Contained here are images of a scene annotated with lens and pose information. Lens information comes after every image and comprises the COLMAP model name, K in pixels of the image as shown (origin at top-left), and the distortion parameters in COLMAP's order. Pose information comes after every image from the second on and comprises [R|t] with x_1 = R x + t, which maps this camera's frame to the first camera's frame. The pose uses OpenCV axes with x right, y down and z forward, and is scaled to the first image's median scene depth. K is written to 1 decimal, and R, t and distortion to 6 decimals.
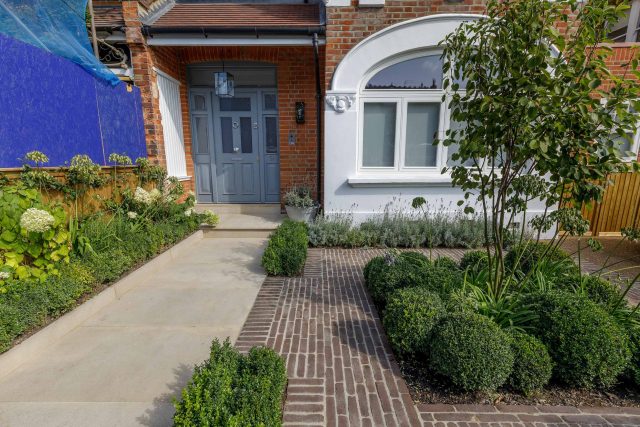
lens RADIAL K [[285.1, 0, 320.0], [0, 285.1, 213.5], [0, 0, 1]] dist [0.001184, -0.000002]
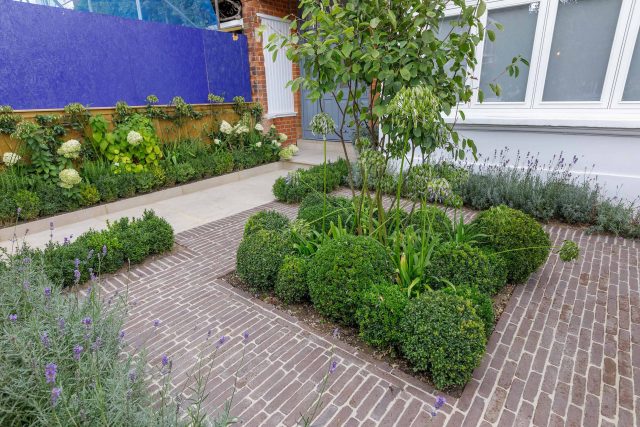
lens RADIAL K [[351.5, 0, 320.7], [0, 351.5, 213.0], [0, 0, 1]] dist [0.003448, -0.000009]
pose [[0.778547, 0.182044, -0.600604, 0.624069], [-0.092264, 0.979808, 0.177383, -0.003869], [0.620768, -0.082687, 0.779622, -0.007028]]
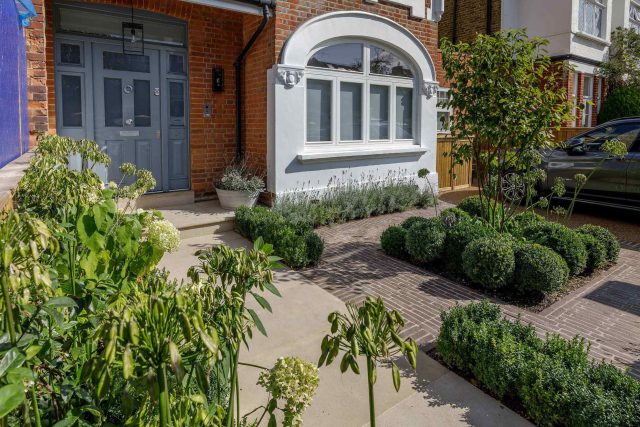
lens RADIAL K [[356.5, 0, 301.6], [0, 356.5, 141.0], [0, 0, 1]] dist [-0.000486, -0.000075]
pose [[0.823625, -0.024324, 0.566612, -0.583617], [0.105283, 0.988271, -0.110614, -0.038951], [-0.557276, 0.150759, 0.816526, 0.028845]]
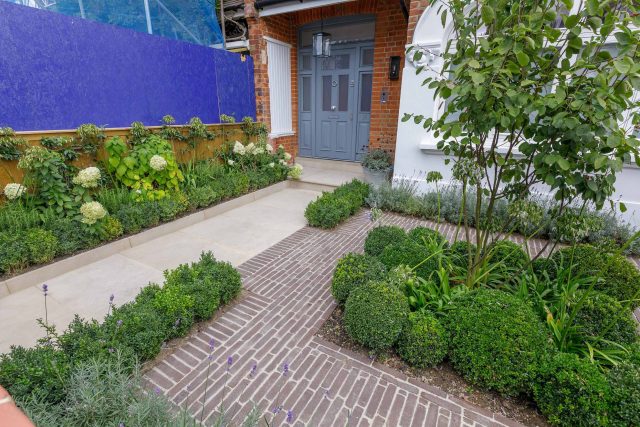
lens RADIAL K [[300.8, 0, 320.0], [0, 300.8, 213.5], [0, 0, 1]] dist [-0.003091, -0.000403]
pose [[0.869600, 0.168125, -0.464251, 0.318504], [-0.099301, 0.980582, 0.169108, -0.032622], [0.483668, -0.100956, 0.869410, -0.032642]]
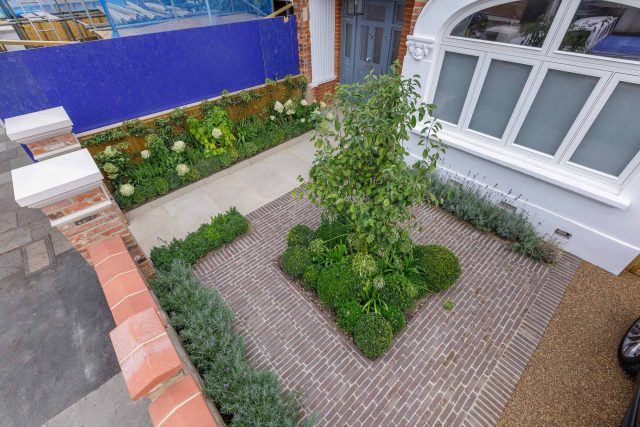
lens RADIAL K [[285.1, 0, 320.0], [0, 285.1, 213.5], [0, 0, 1]] dist [0.001184, -0.000002]
pose [[0.675596, 0.477530, -0.561725, 0.681601], [-0.115354, 0.820977, 0.559187, -0.438264], [0.728192, -0.312987, 0.609734, -0.051572]]
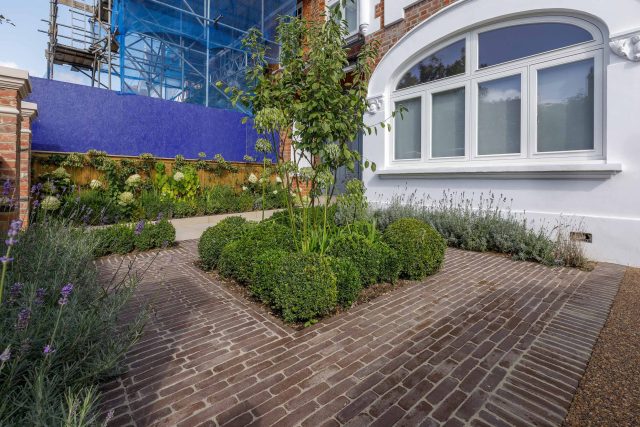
lens RADIAL K [[304.0, 0, 319.8], [0, 304.0, 177.9], [0, 0, 1]] dist [0.018145, -0.000010]
pose [[0.663613, 0.001860, -0.748073, 0.866008], [-0.145976, 0.981095, -0.127055, 0.092152], [0.733695, 0.193516, 0.651339, 0.080419]]
